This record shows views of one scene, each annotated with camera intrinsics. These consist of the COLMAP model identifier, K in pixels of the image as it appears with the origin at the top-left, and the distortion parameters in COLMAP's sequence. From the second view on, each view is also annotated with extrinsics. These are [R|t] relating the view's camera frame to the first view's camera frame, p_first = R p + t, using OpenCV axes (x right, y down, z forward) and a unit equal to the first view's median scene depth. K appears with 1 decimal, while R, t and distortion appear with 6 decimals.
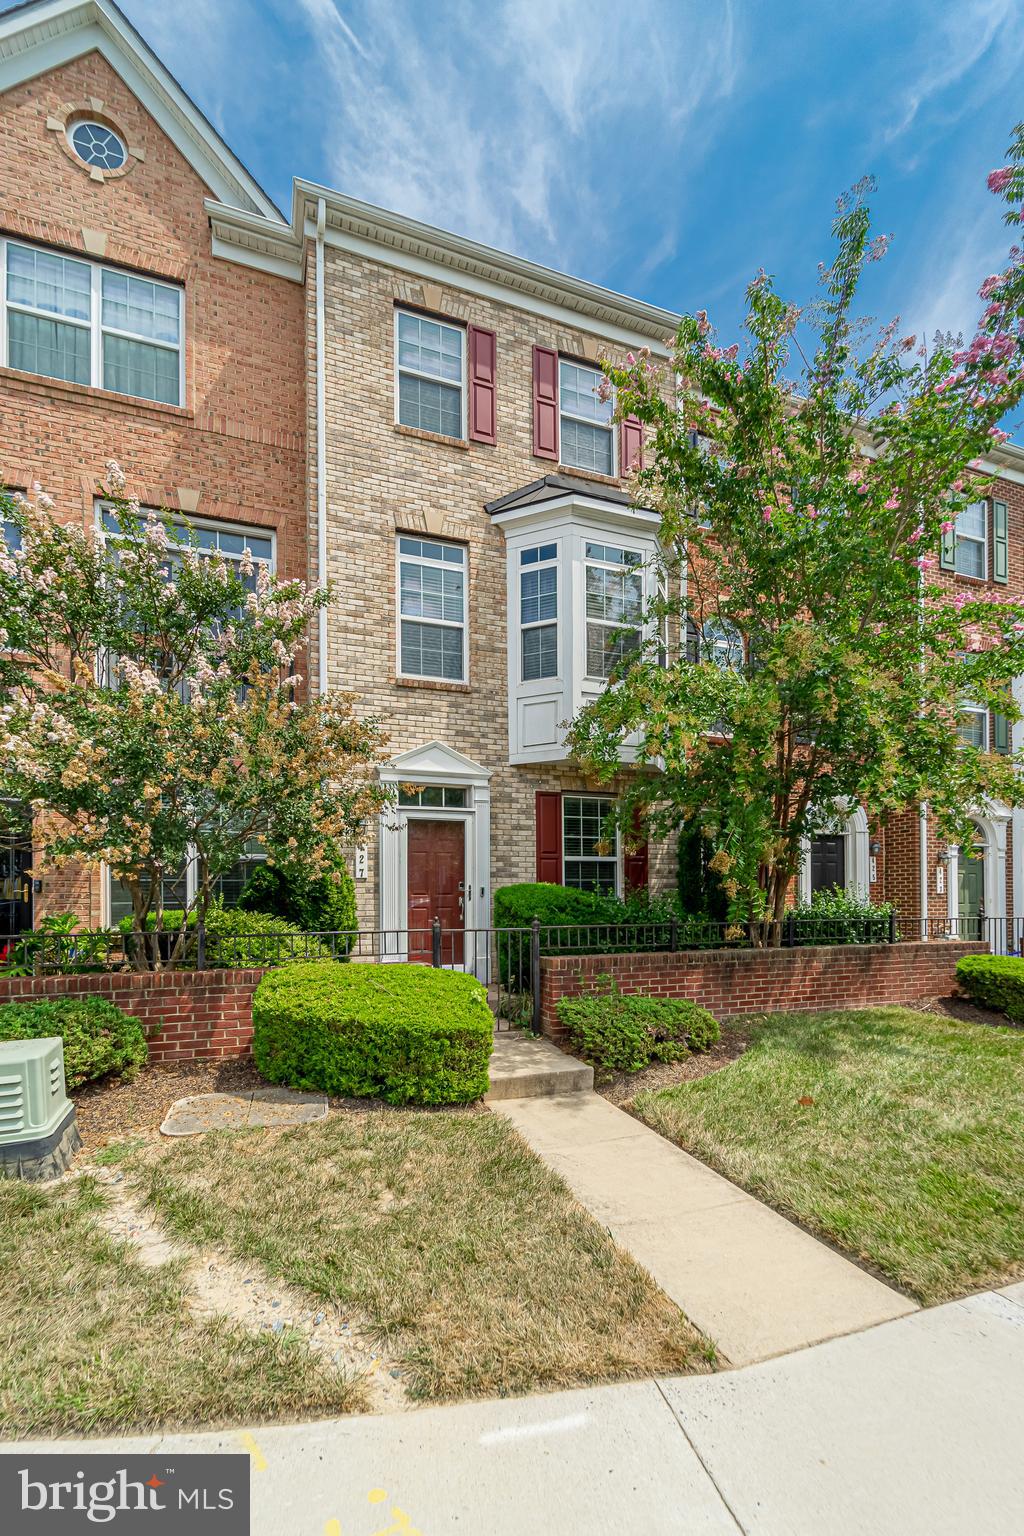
lens RADIAL K [[622.3, 0, 415.3], [0, 622.3, 866.2], [0, 0, 1]] dist [0.003642, -0.001922]
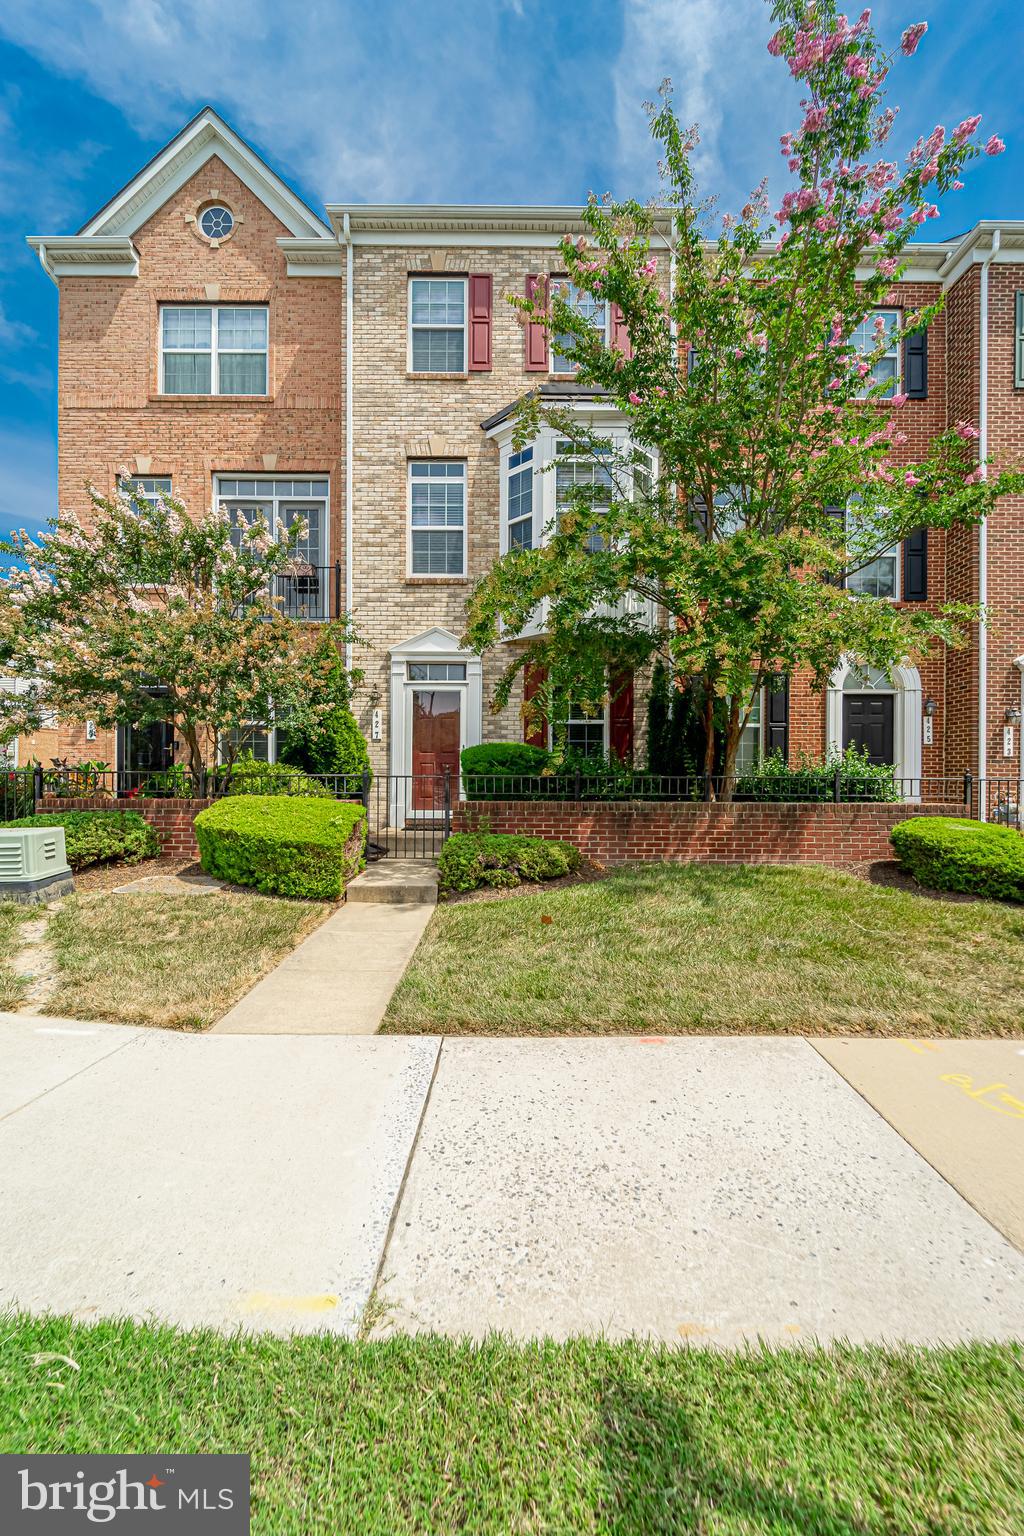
lens RADIAL K [[622.3, 0, 577.6], [0, 622.3, 747.6], [0, 0, 1]] dist [0.003642, -0.001922]
pose [[0.940059, -0.001980, -0.341006, 0.714656], [0.002641, 0.999995, 0.001474, 0.034915], [0.341001, -0.002286, 0.940060, -0.051555]]
